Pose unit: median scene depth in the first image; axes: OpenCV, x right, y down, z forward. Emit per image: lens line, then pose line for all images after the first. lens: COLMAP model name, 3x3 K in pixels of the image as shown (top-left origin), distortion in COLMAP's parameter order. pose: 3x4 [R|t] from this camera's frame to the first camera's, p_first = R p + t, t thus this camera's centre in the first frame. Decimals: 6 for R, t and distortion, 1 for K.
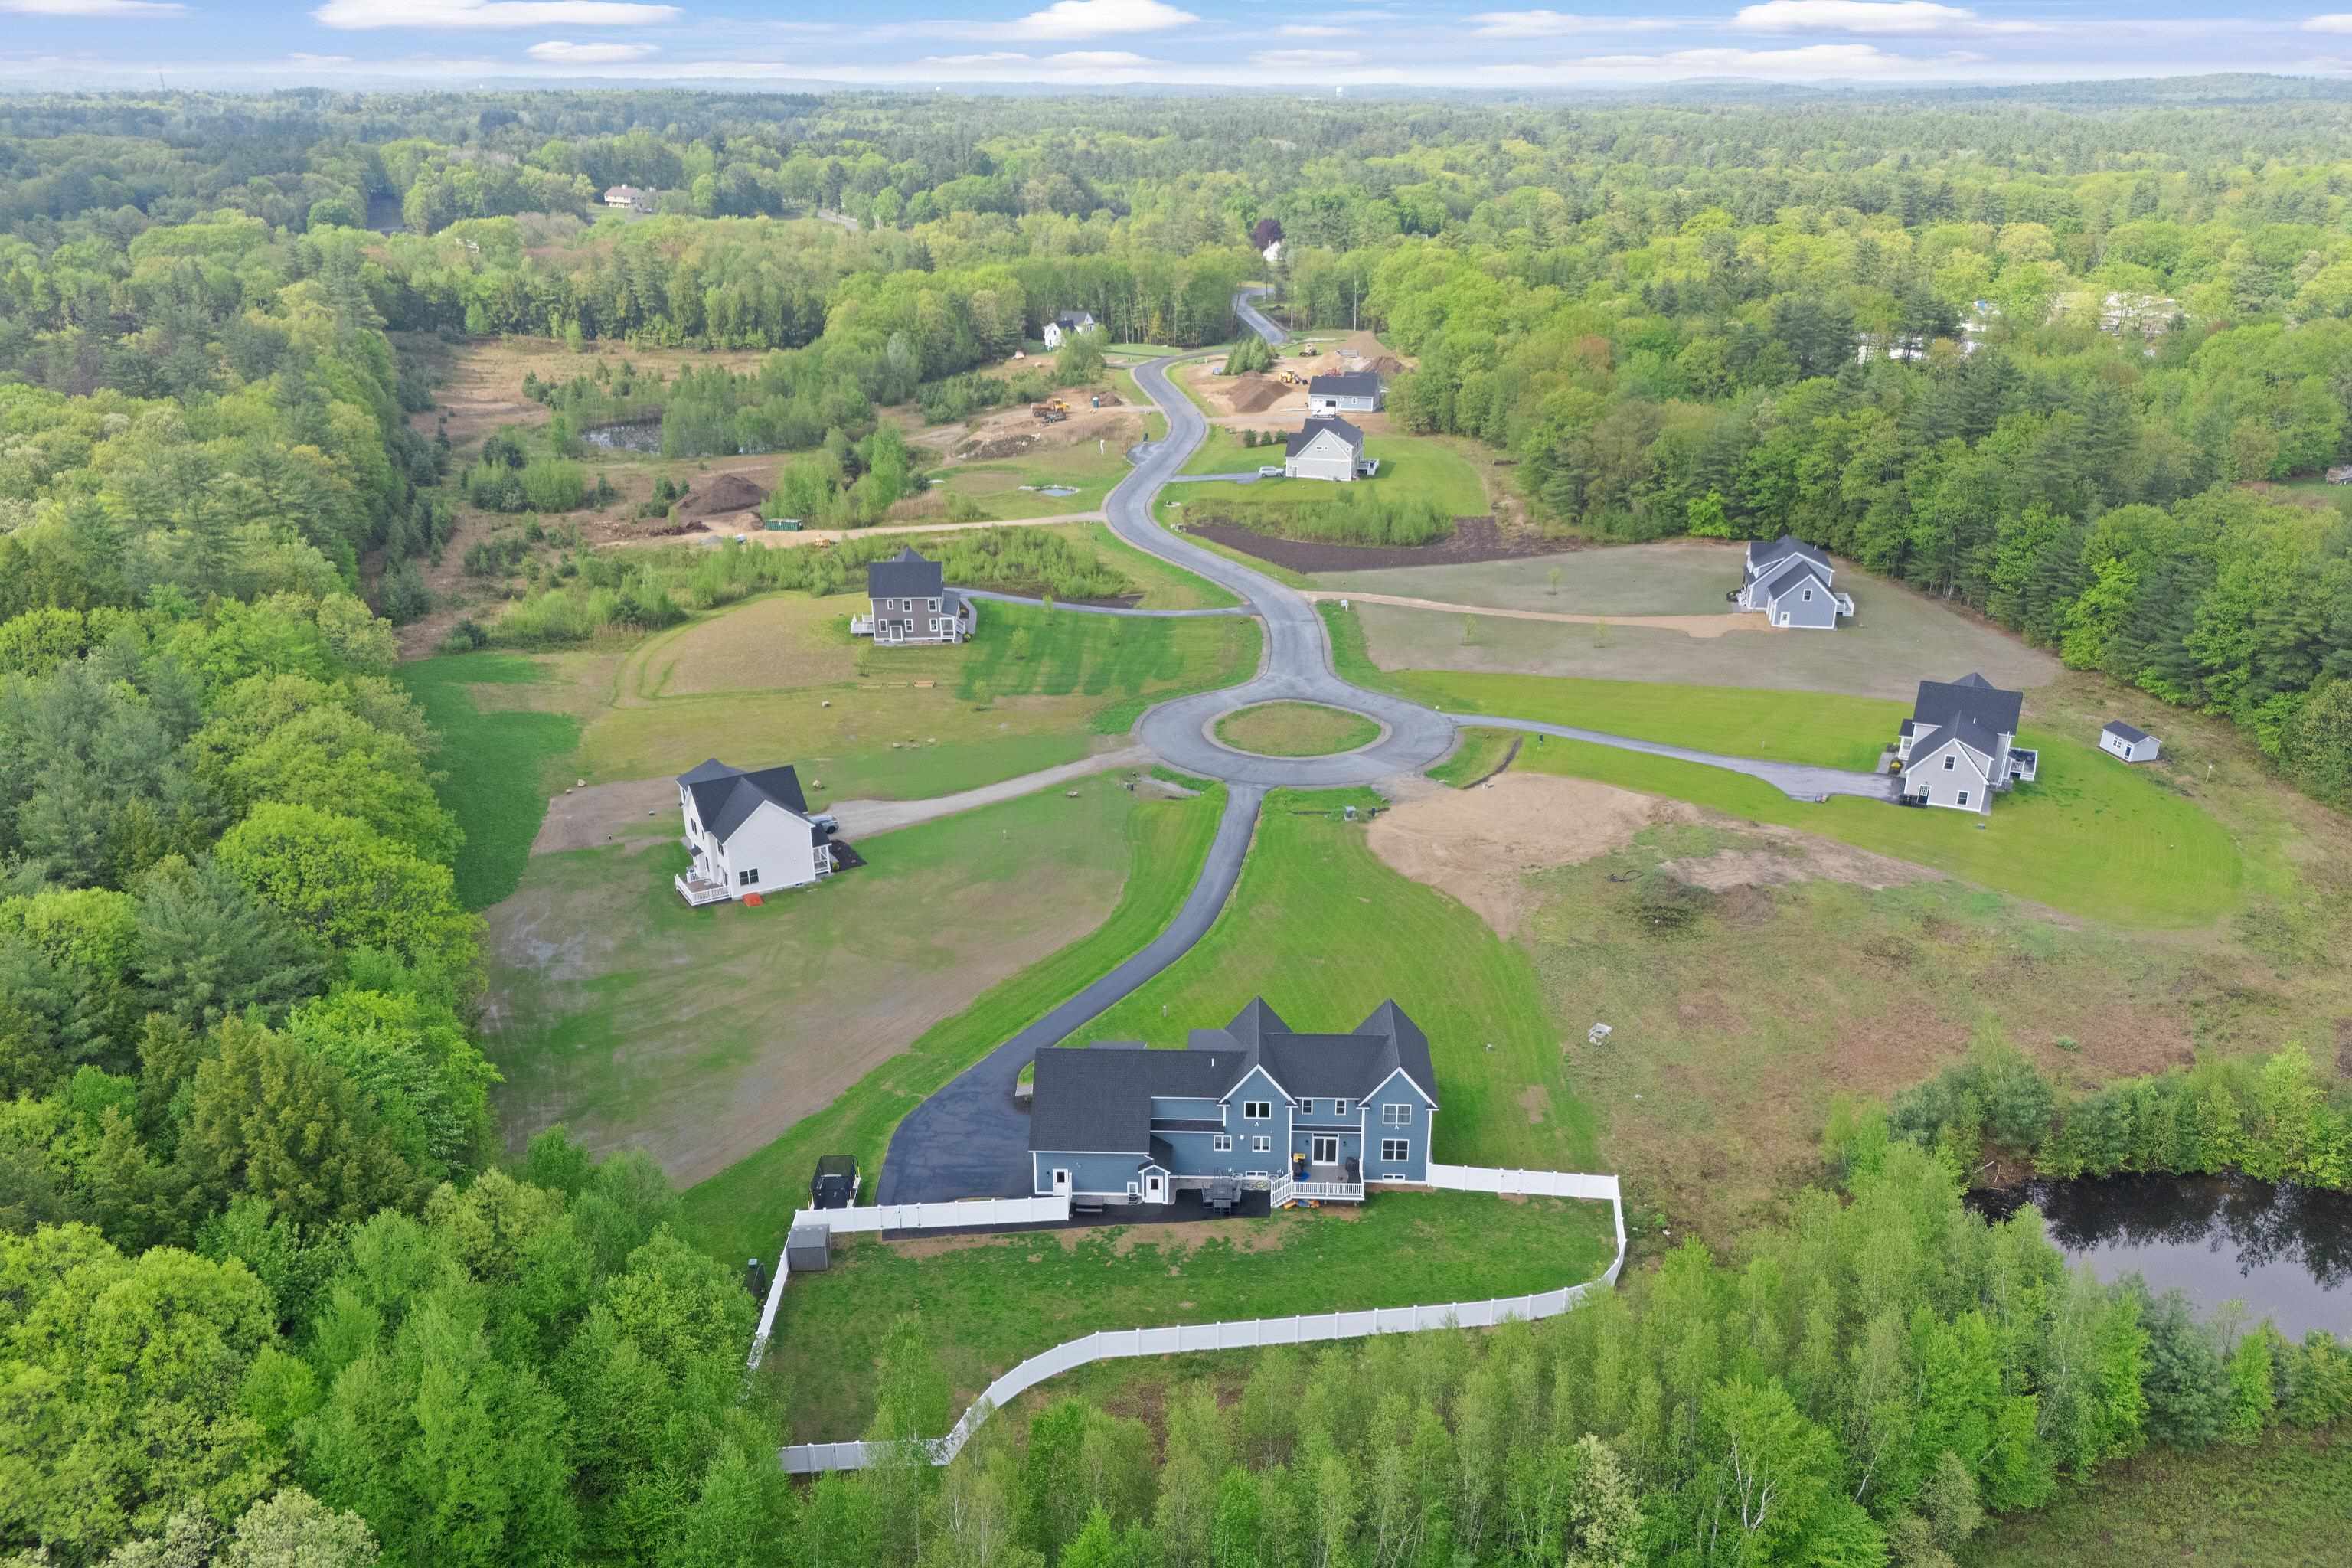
lens RADIAL K [[1847.5, 0, 1177.0], [0, 1847.5, 713.7], [0, 0, 1]] dist [0.055261, 0.001036]
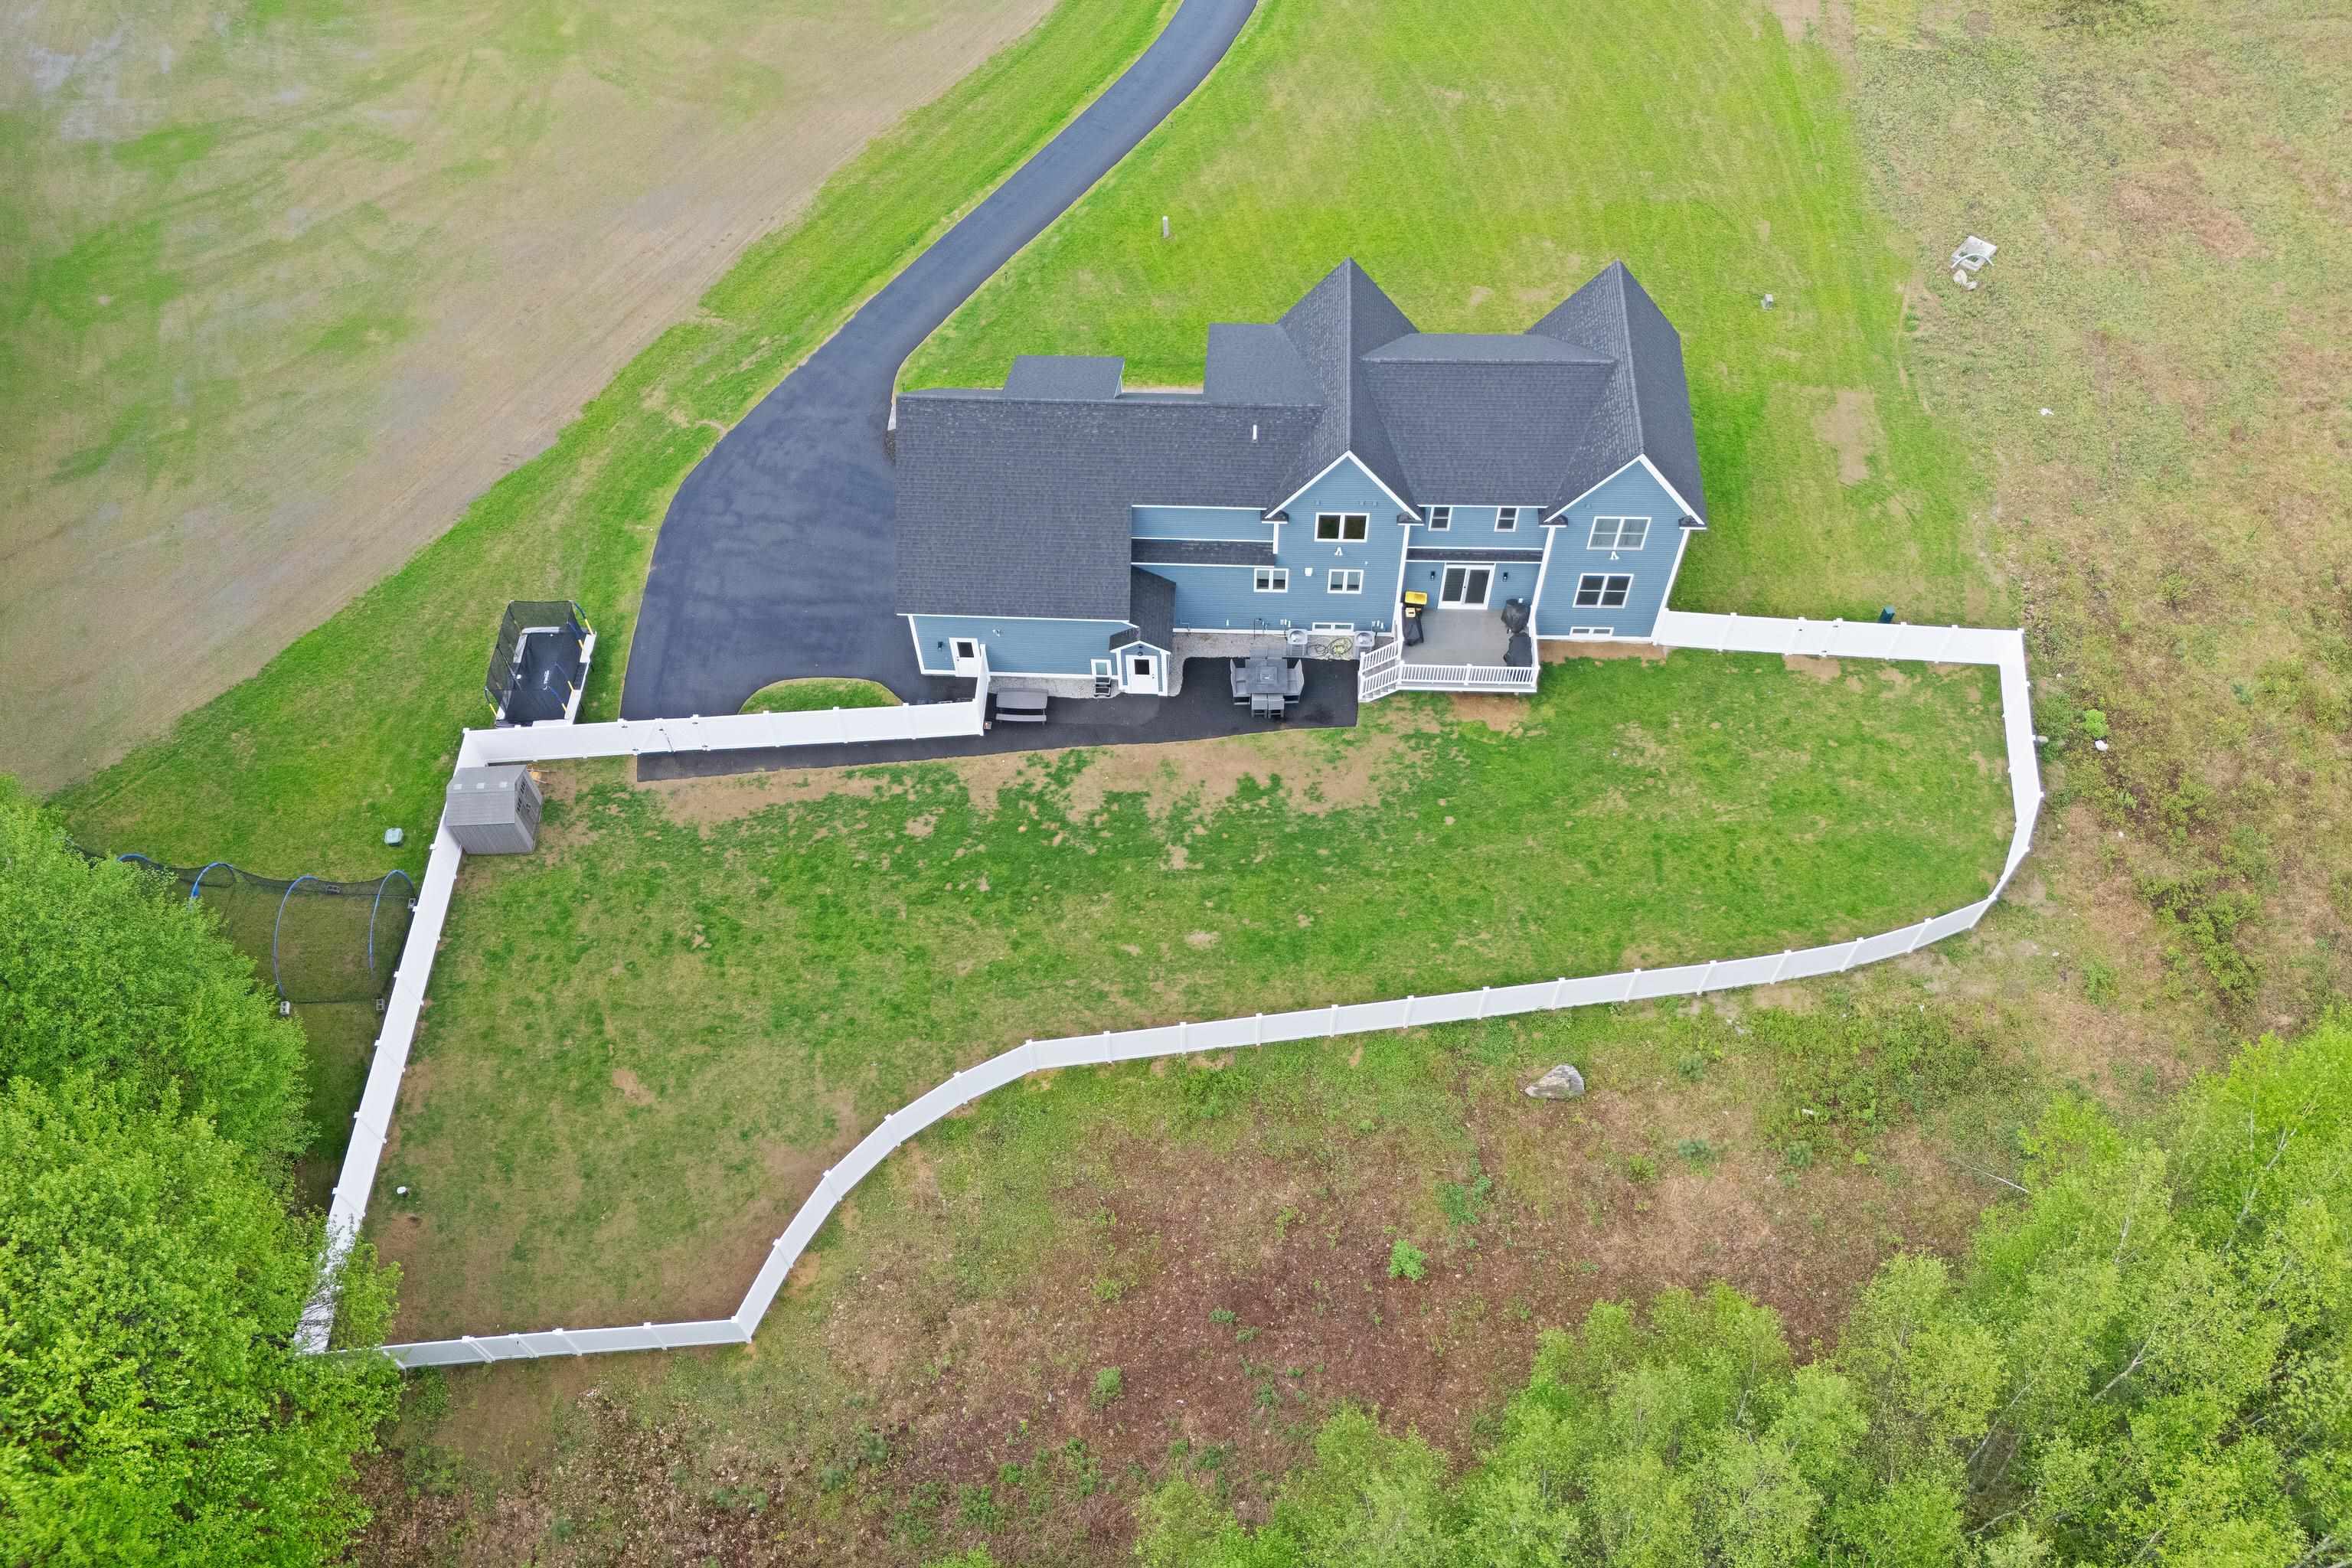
lens RADIAL K [[1733.5, 0, 1184.2], [0, 1733.5, 921.0], [0, 0, 1]] dist [0.070455, -0.076575]
pose [[0.999876, -0.001686, -0.015653, 0.007694], [0.011099, 0.780619, 0.624909, 0.000346], [0.011166, -0.625005, 0.780541, 0.560345]]
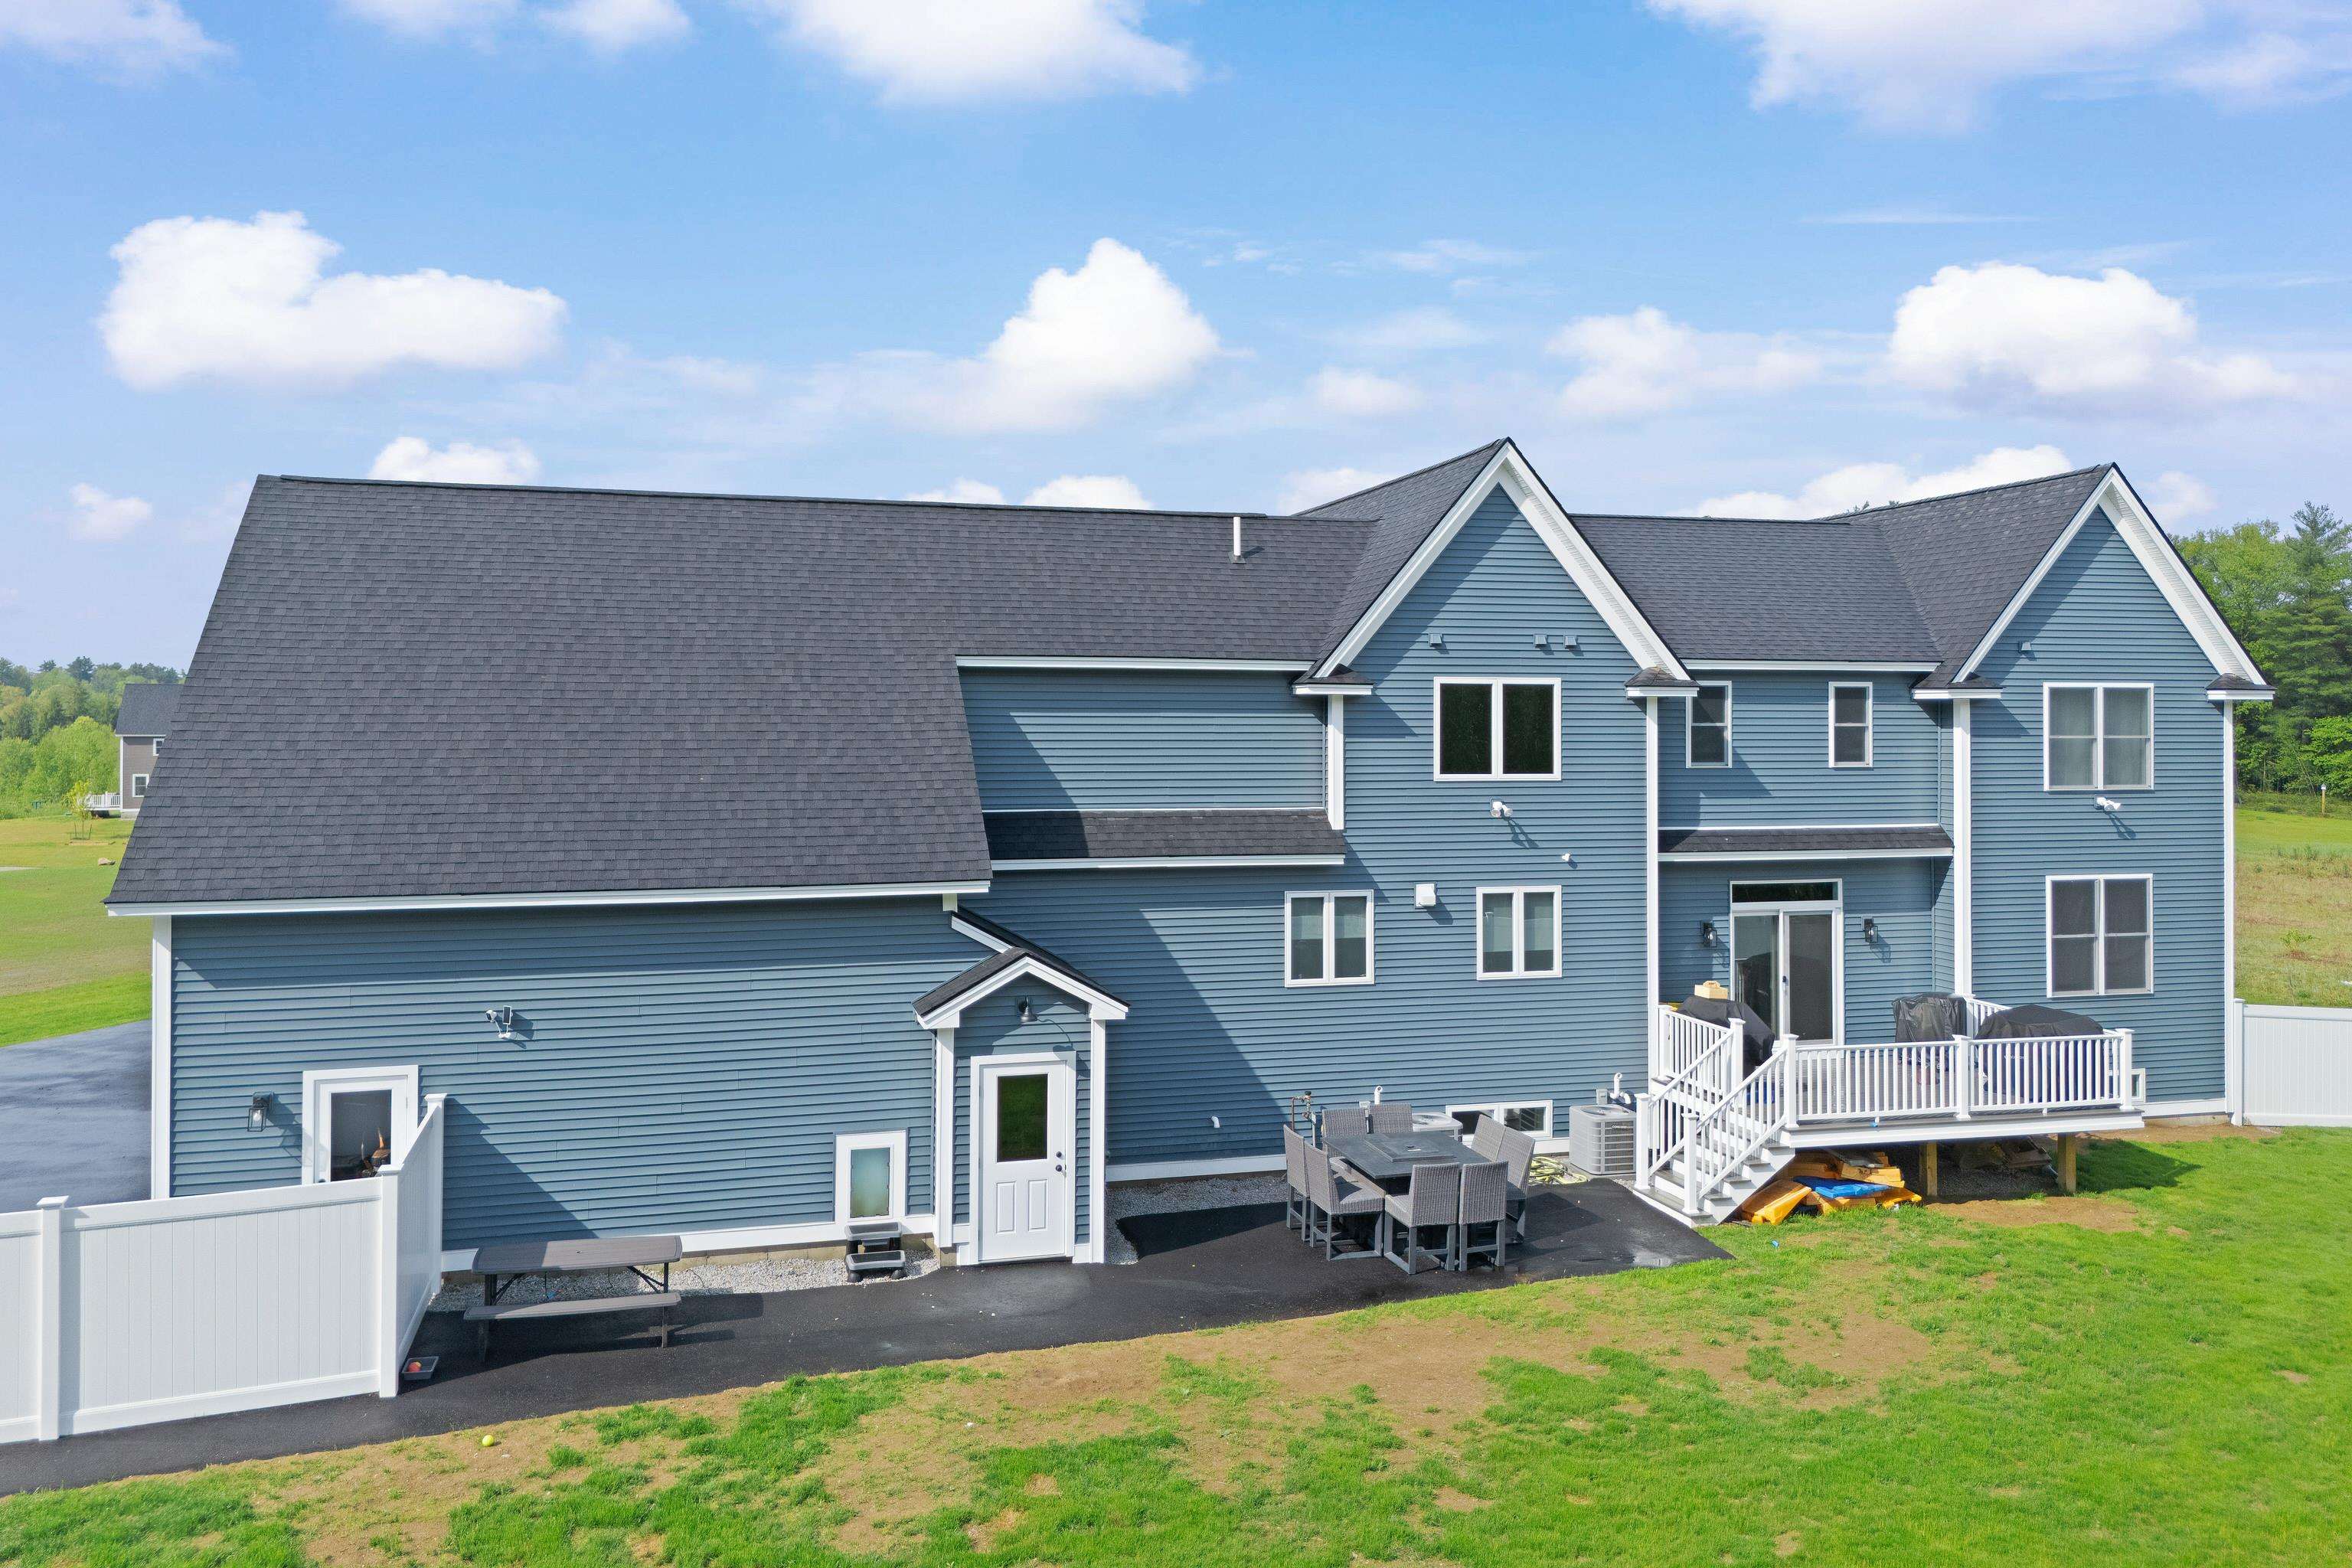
lens RADIAL K [[1745.1, 0, 1168.9], [0, 1745.1, 732.1], [0, 0, 1]] dist [0.035247, -0.001432]
pose [[0.955879, -0.006788, 0.293684, -0.042292], [0.104890, 0.941720, -0.319628, 0.267945], [-0.274398, 0.336330, 0.900882, 0.844344]]
